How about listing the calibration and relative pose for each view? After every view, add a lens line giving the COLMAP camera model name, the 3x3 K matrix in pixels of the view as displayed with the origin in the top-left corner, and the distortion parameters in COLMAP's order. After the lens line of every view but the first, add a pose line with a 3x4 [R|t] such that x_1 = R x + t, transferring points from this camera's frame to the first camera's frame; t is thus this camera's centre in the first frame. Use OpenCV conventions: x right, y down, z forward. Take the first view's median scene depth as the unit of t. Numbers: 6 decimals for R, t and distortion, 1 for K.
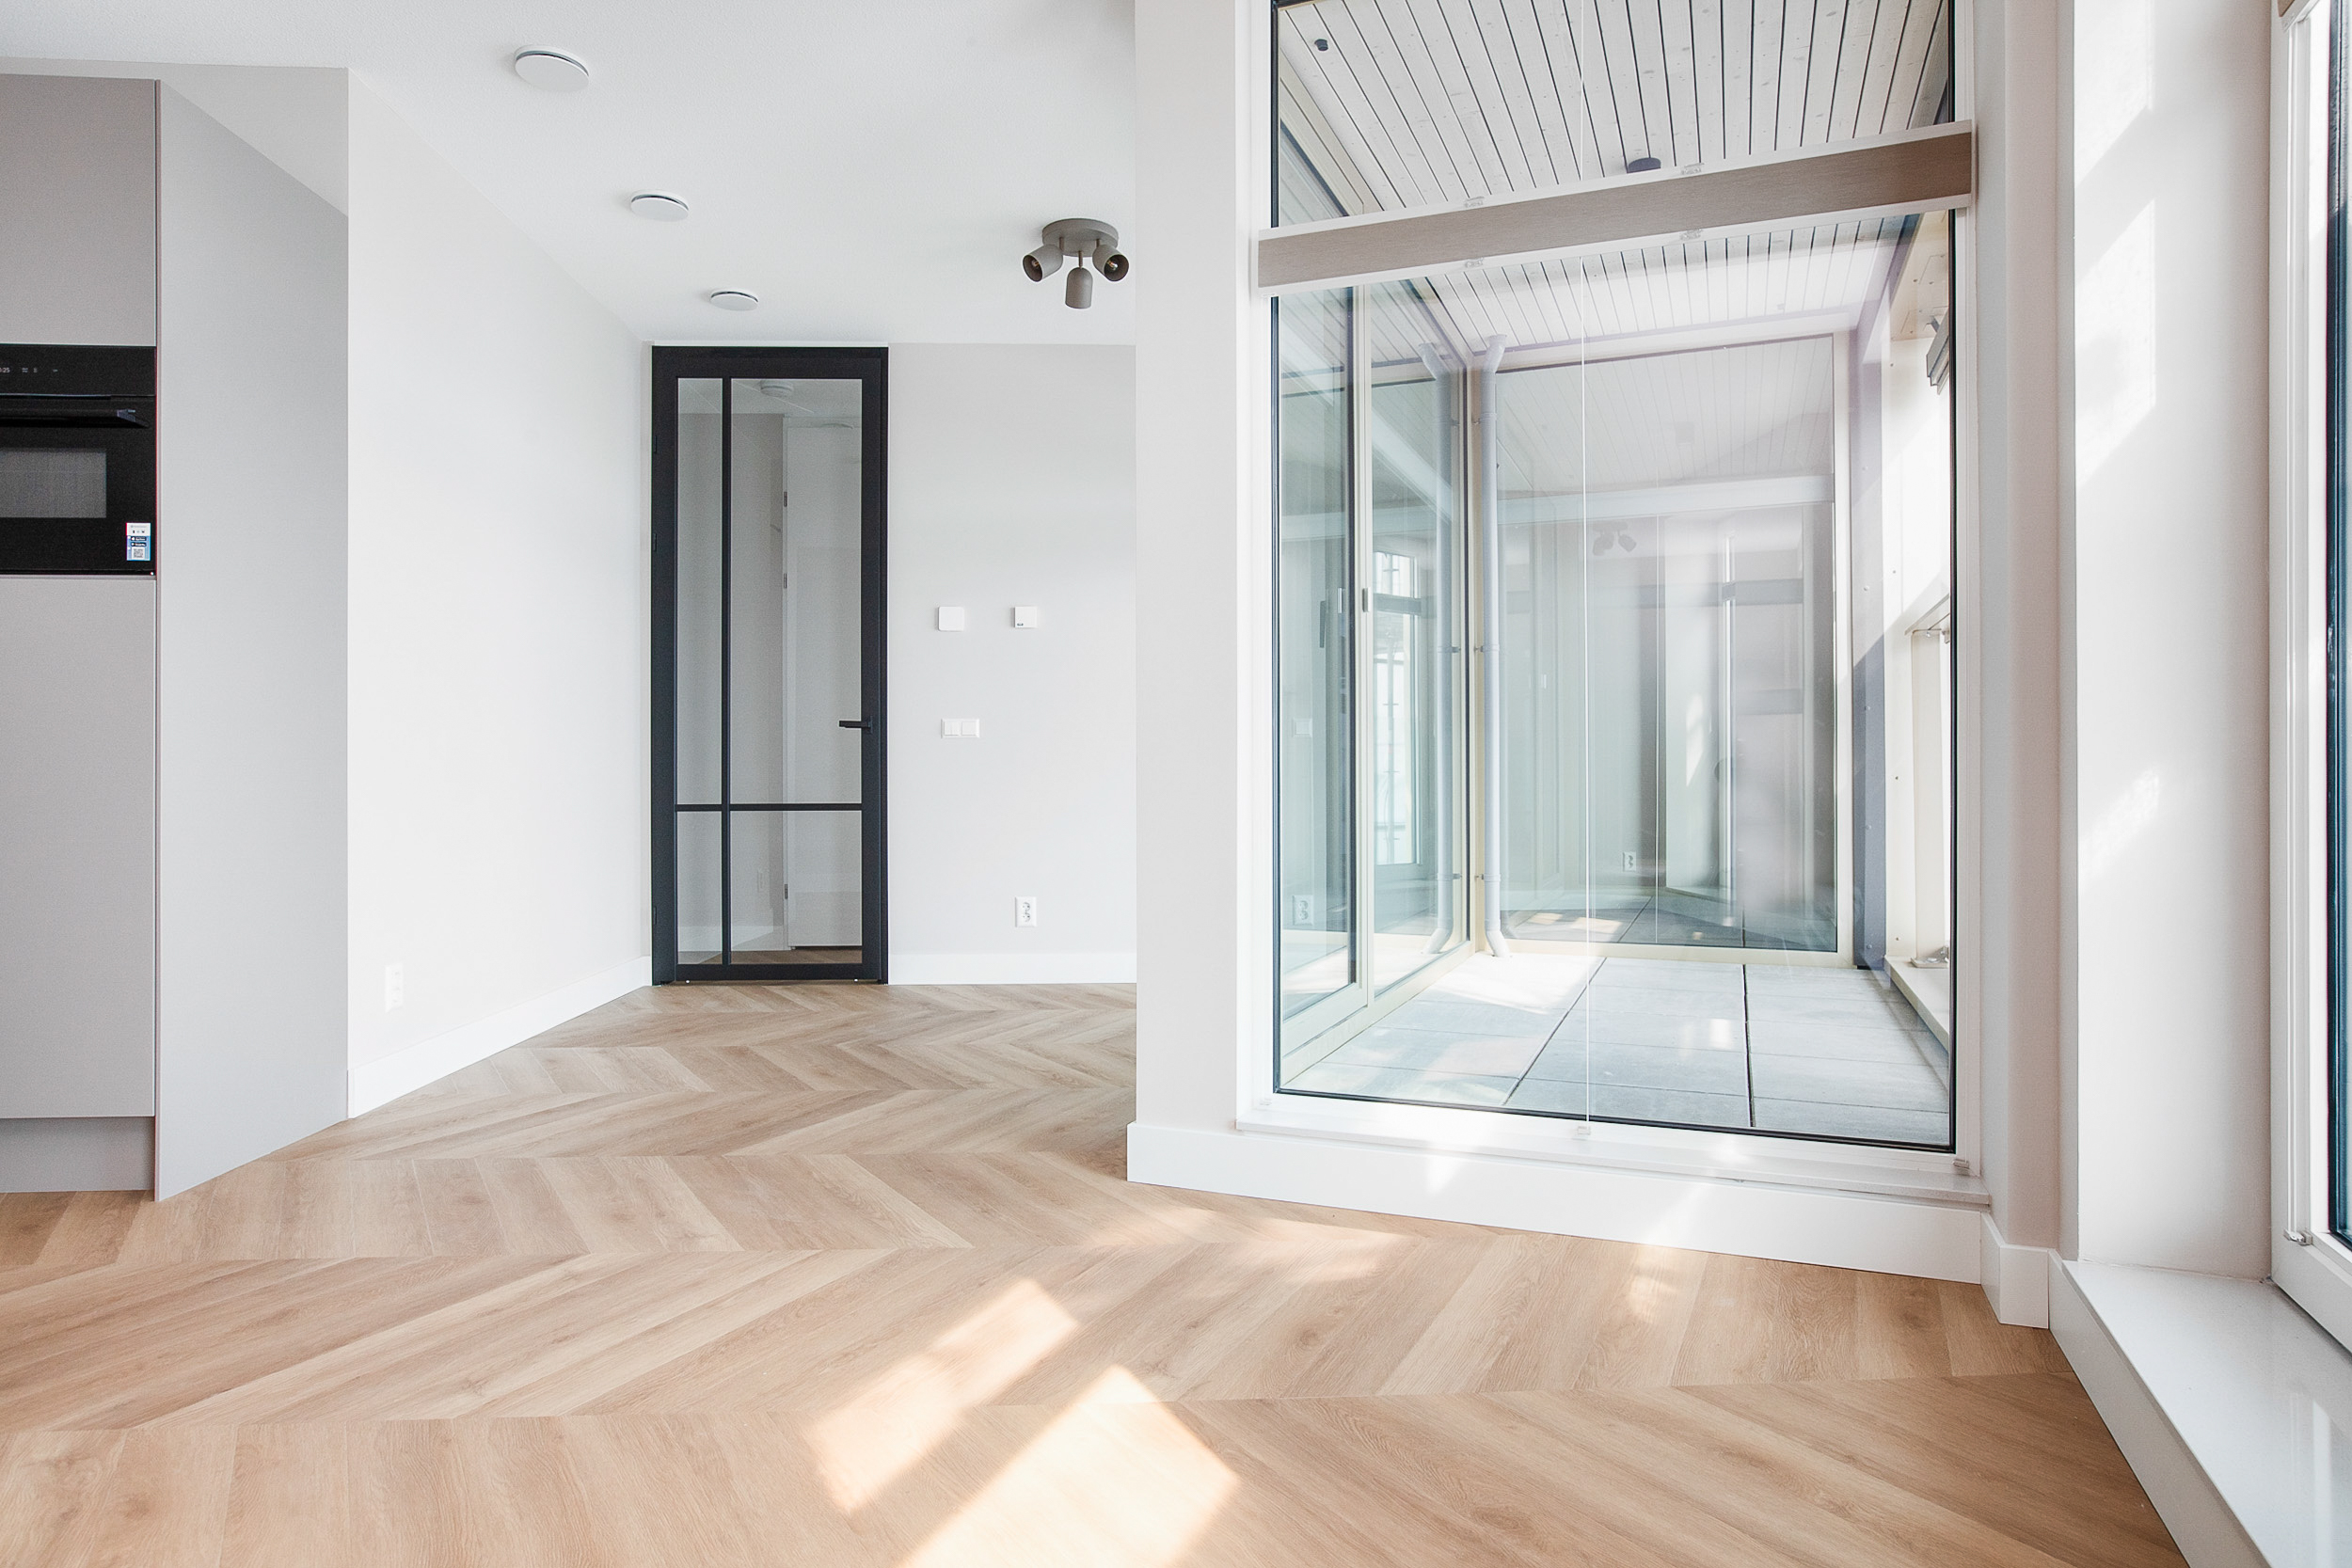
lens RADIAL K [[1348.3, 0, 1192.8], [0, 1348.3, 776.5], [0, 0, 1]] dist [-0.029738, 0.018315]
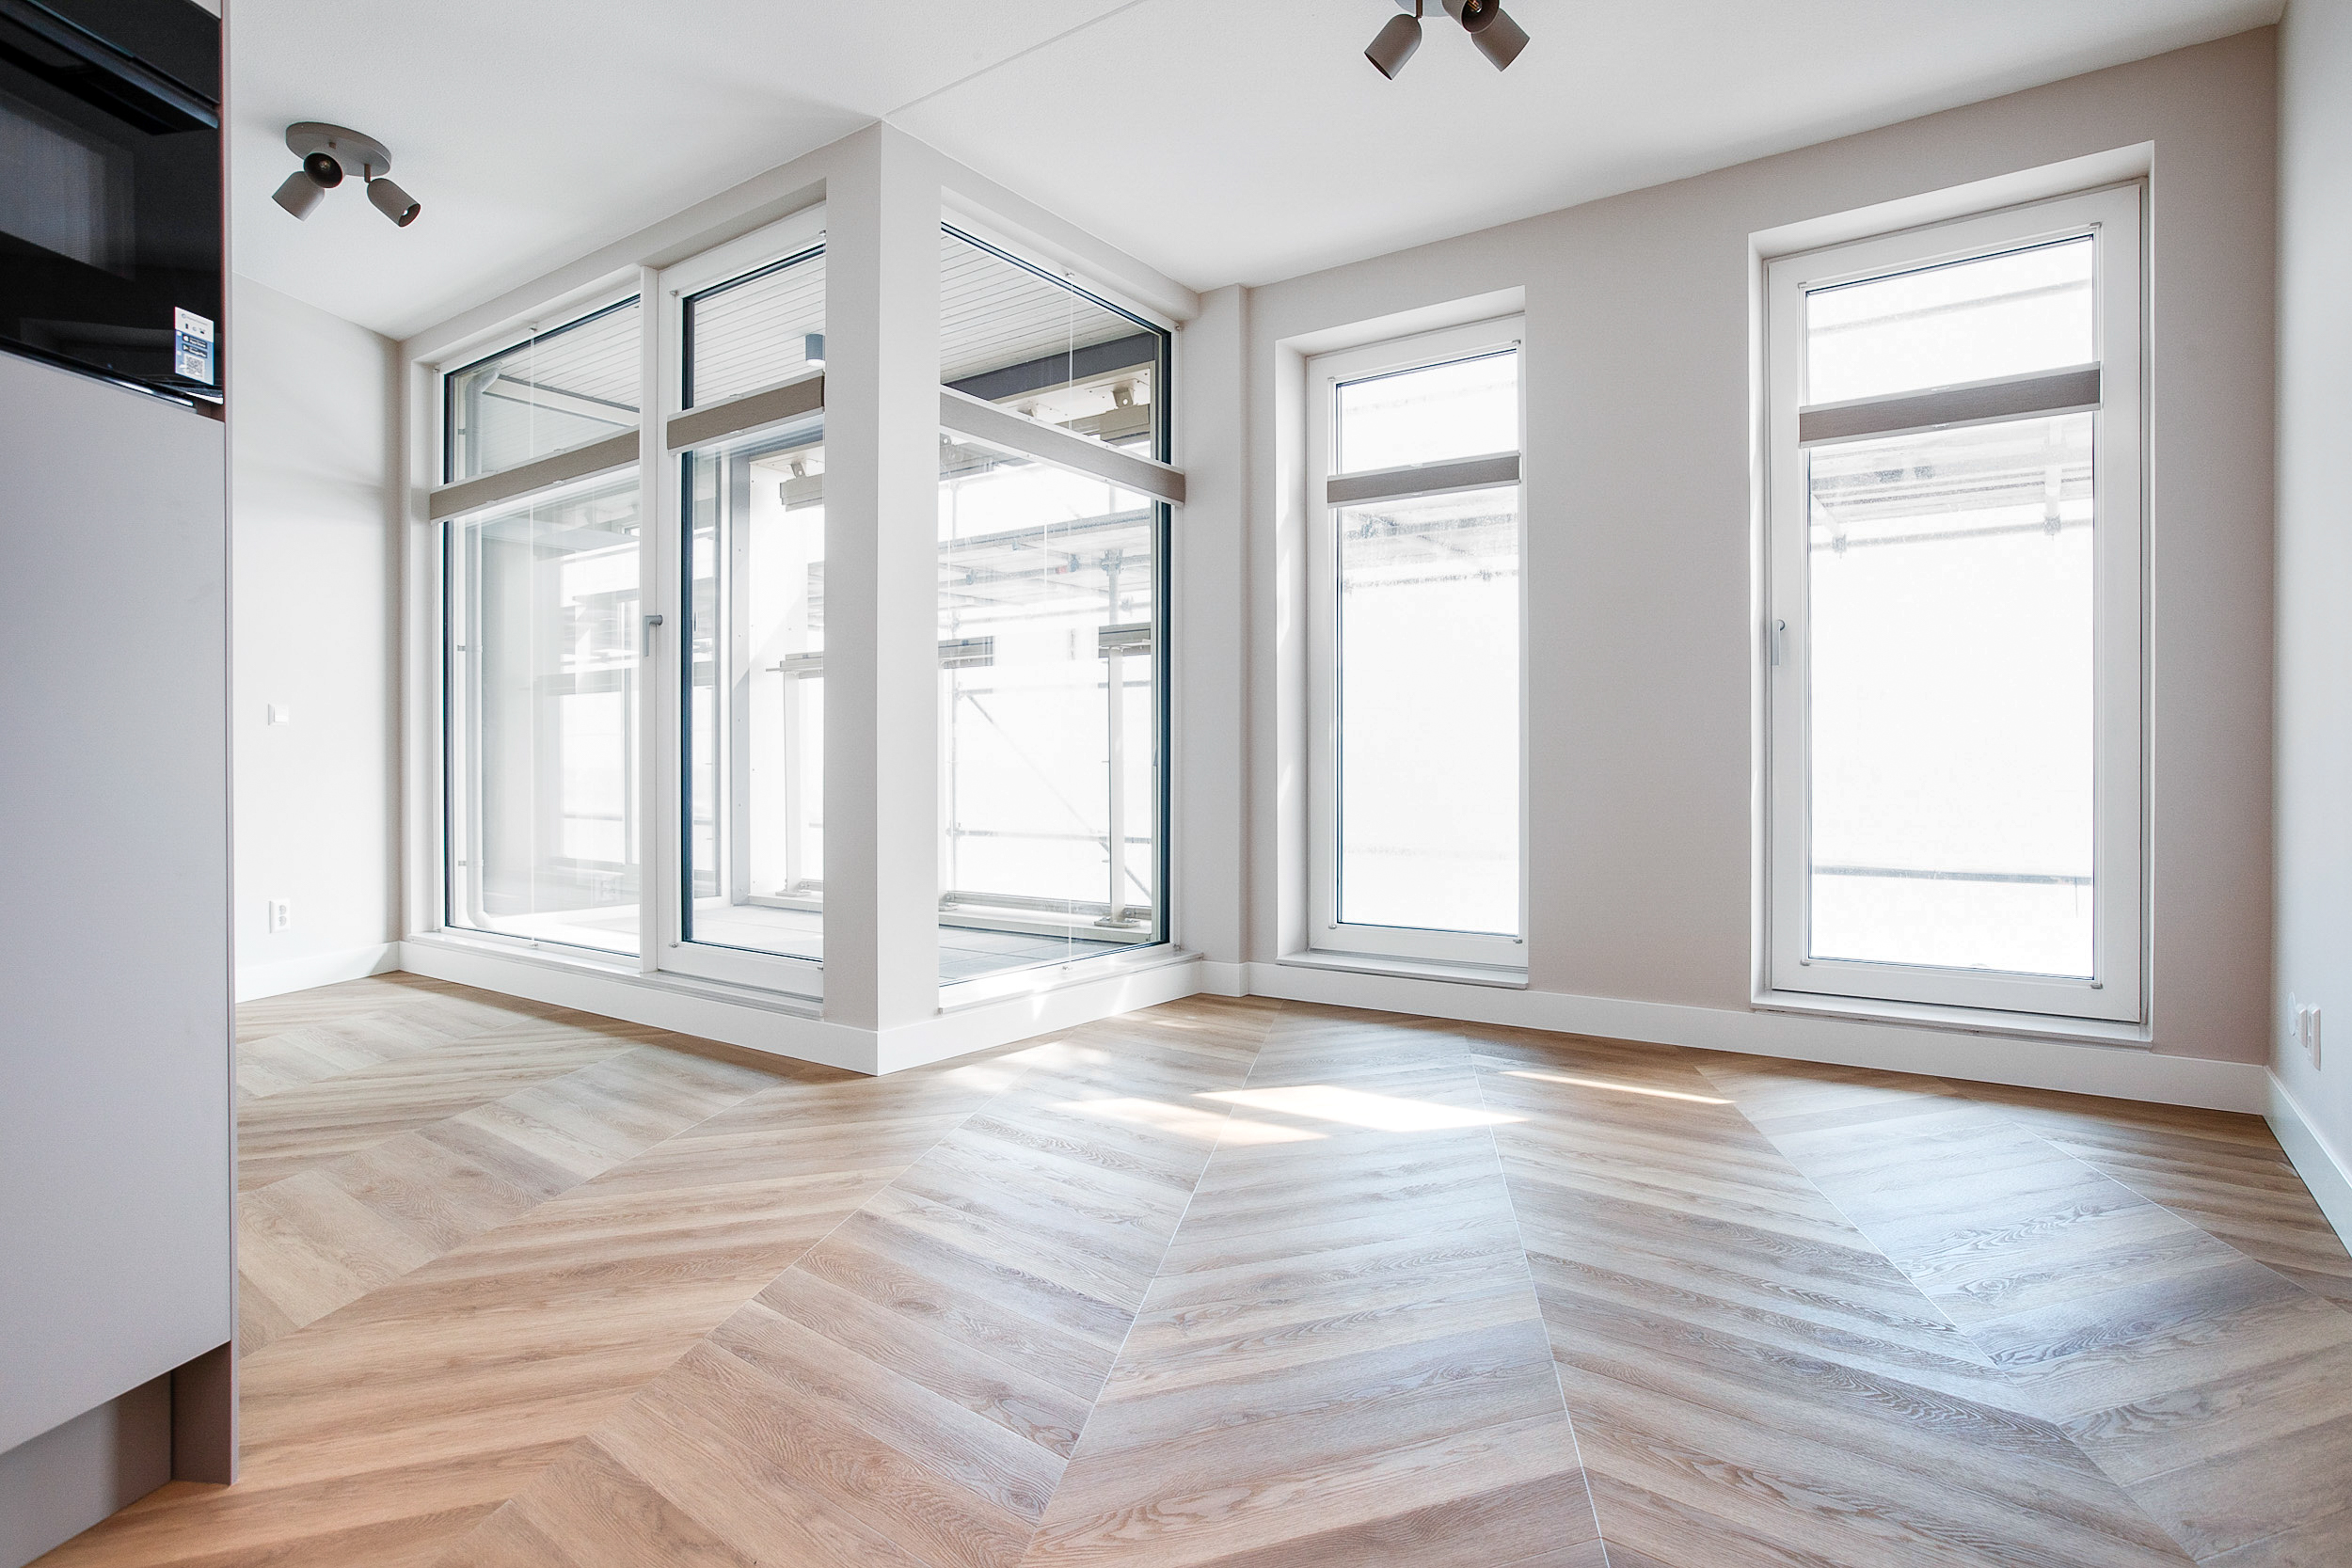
lens RADIAL K [[1277.3, 0, 1165.8], [0, 1277.3, 781.5], [0, 0, 1]] dist [-0.044613, 0.025986]
pose [[0.209870, -0.007475, 0.977701, -1.216359], [0.000493, 0.999971, 0.007539, 0.005535], [-0.977729, -0.001100, 0.209868, 0.477070]]
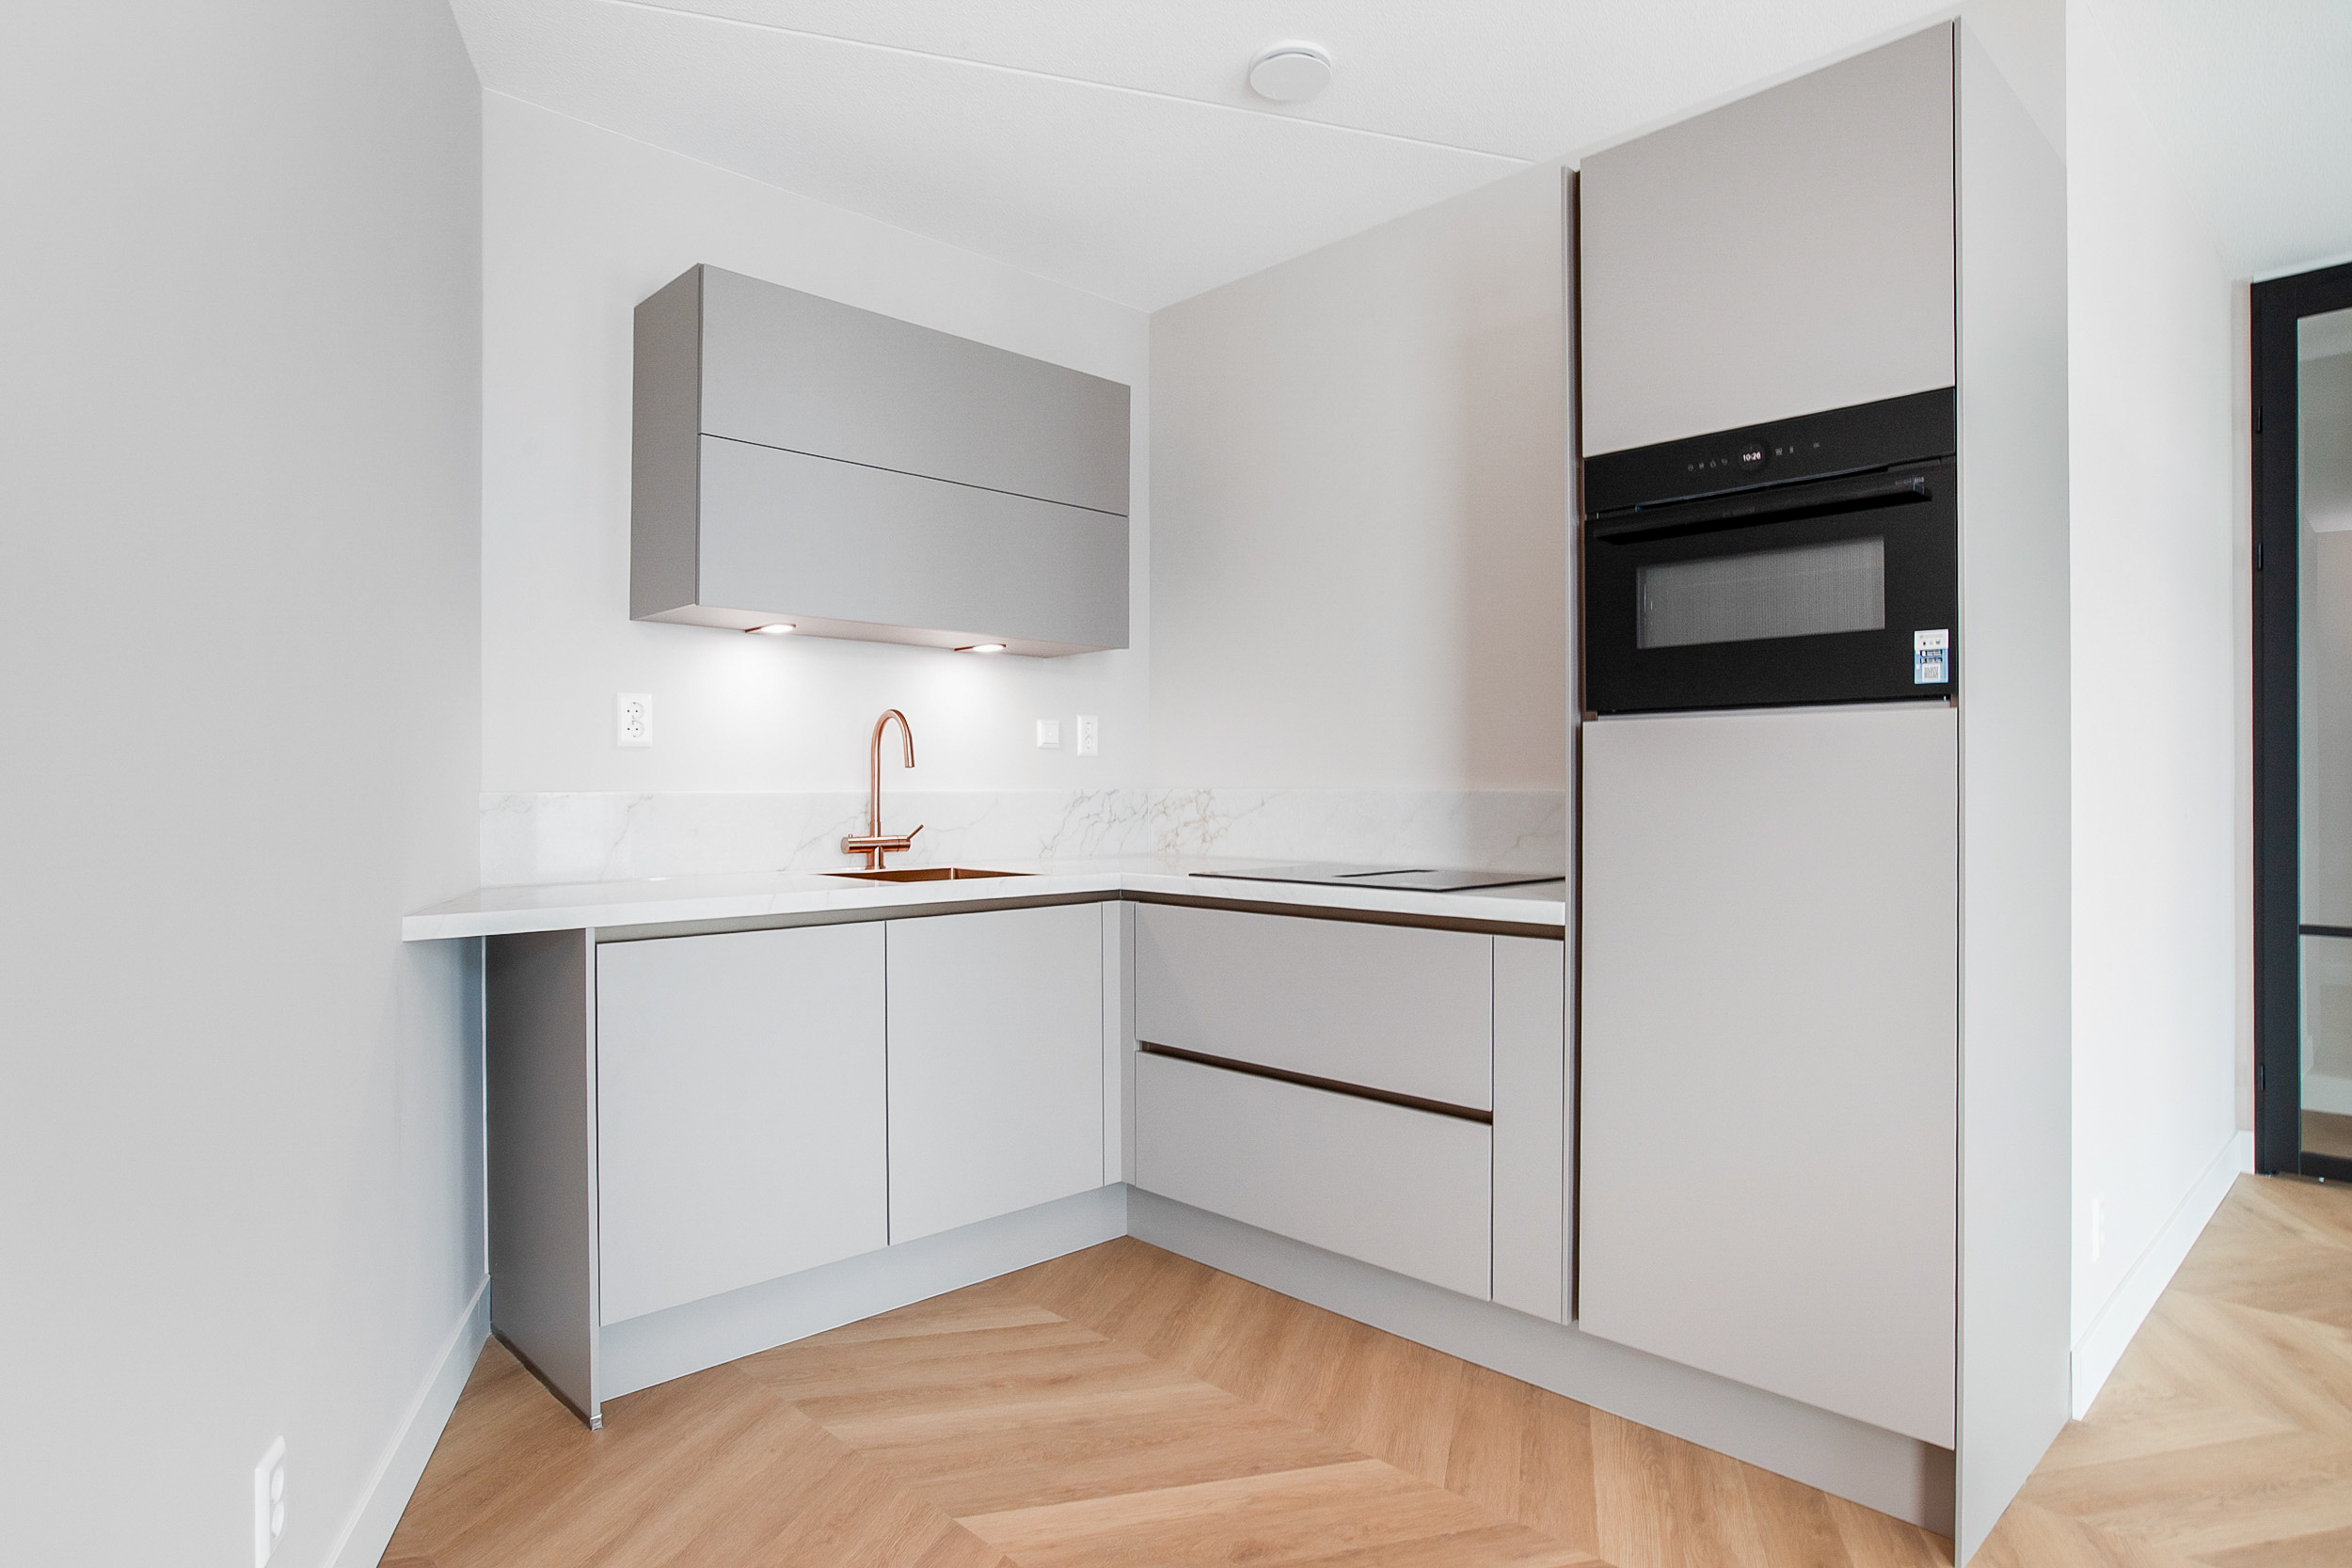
lens RADIAL K [[1277.3, 0, 1159.1], [0, 1277.3, 776.0], [0, 0, 1]] dist [-0.044613, 0.025986]
pose [[0.649308, -0.001829, -0.760523, -0.534341], [-0.000175, 0.999997, -0.002554, -0.107777], [0.760525, 0.001791, 0.649306, 0.225953]]
